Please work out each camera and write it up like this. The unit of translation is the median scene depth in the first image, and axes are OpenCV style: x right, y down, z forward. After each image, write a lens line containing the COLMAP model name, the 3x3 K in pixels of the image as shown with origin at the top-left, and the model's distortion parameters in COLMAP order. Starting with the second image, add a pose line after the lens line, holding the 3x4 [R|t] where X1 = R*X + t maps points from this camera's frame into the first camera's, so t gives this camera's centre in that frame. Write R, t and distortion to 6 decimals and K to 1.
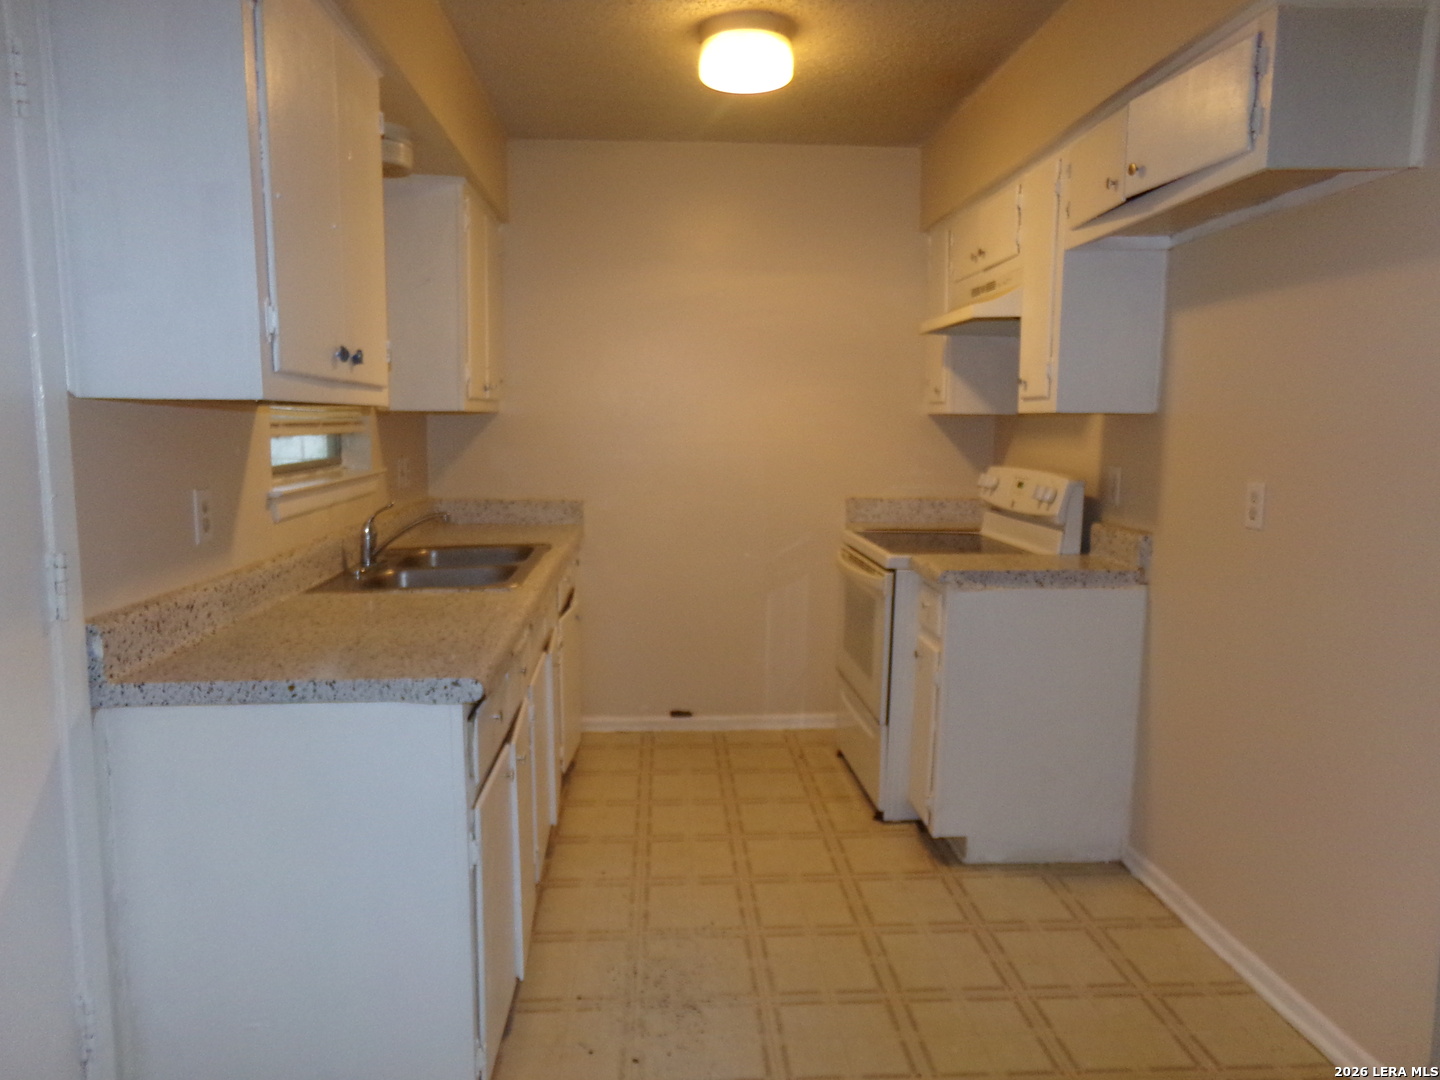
lens RADIAL K [[979.7, 0, 710.0], [0, 979.7, 551.2], [0, 0, 1]] dist [-0.096357, 0.159340]
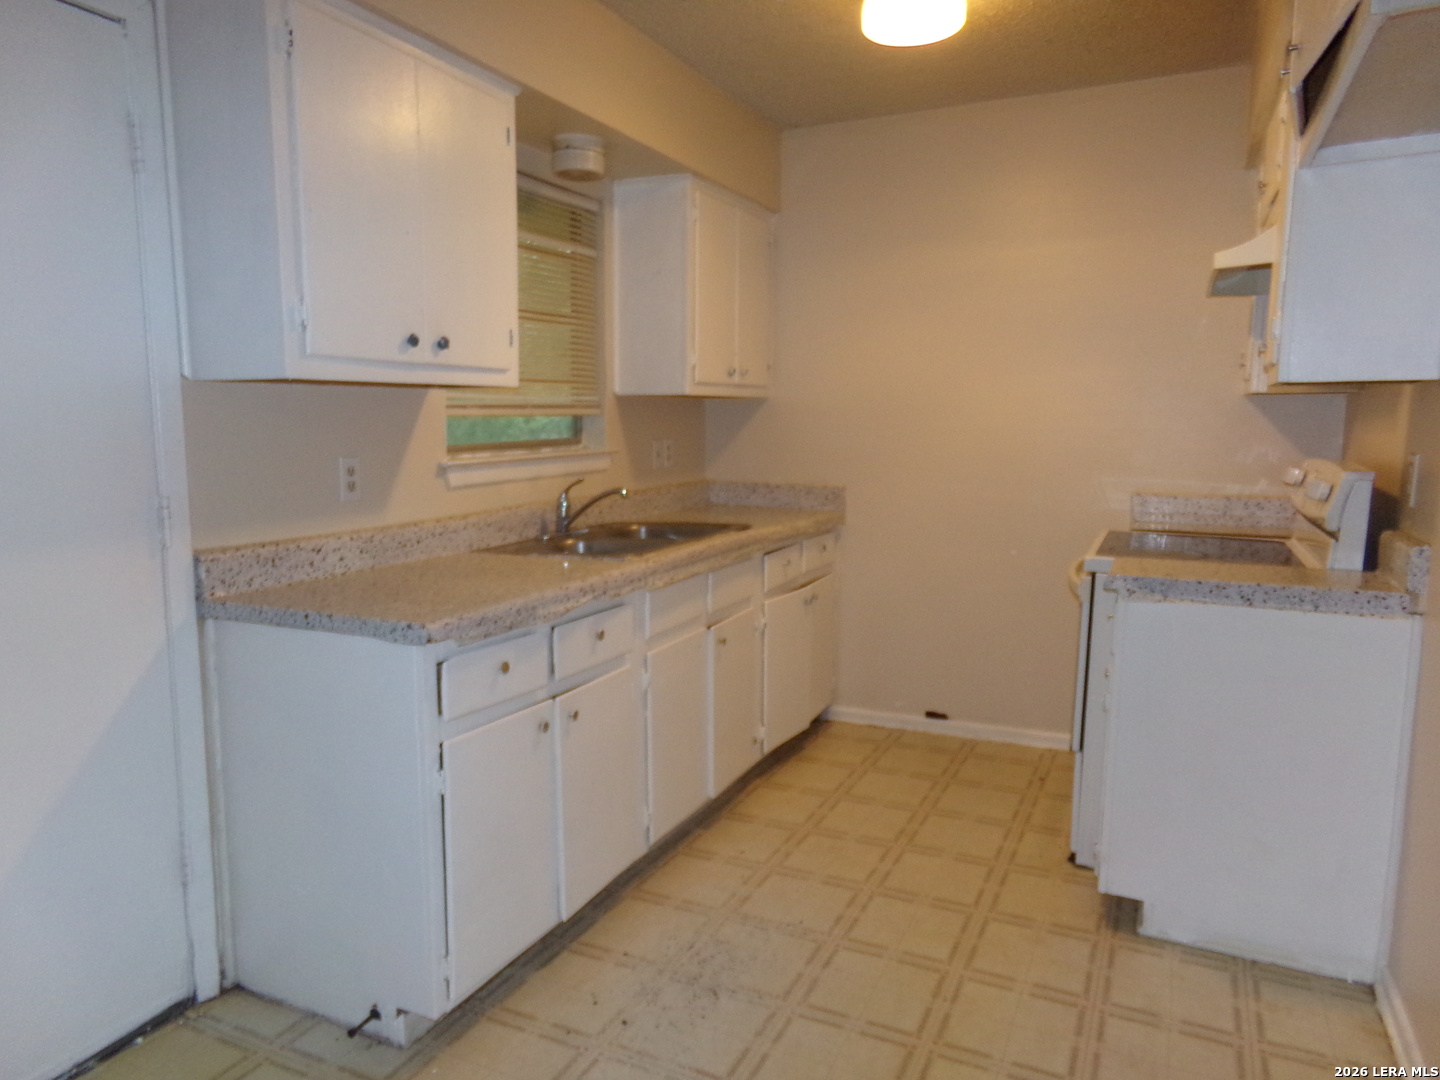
lens RADIAL K [[974.1, 0, 709.4], [0, 974.1, 549.1], [0, 0, 1]] dist [-0.070644, 0.097294]
pose [[0.874787, 0.058924, -0.480911, 0.299709], [-0.058302, 0.998167, 0.016248, 0.004002], [0.480987, 0.013824, 0.876619, 0.093569]]
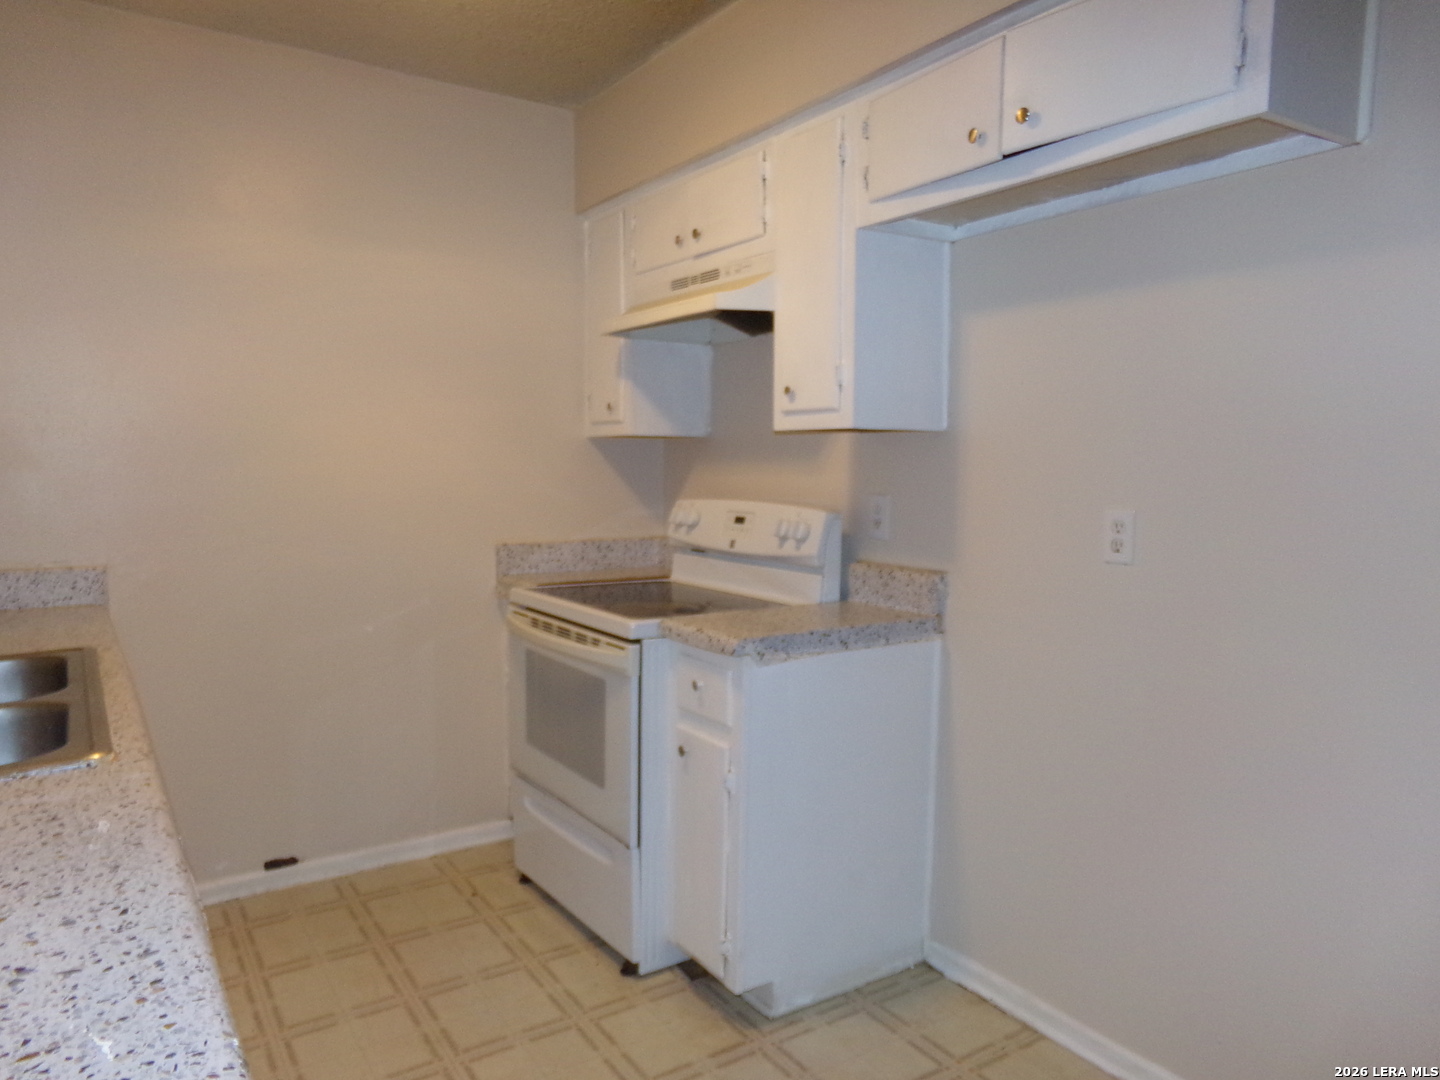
lens RADIAL K [[979.7, 0, 710.0], [0, 979.7, 551.2], [0, 0, 1]] dist [-0.096357, 0.159340]
pose [[0.865733, -0.047215, 0.498274, -0.132819], [0.065417, 0.997675, -0.019122, -0.030752], [-0.496213, 0.049150, 0.866809, 0.325101]]
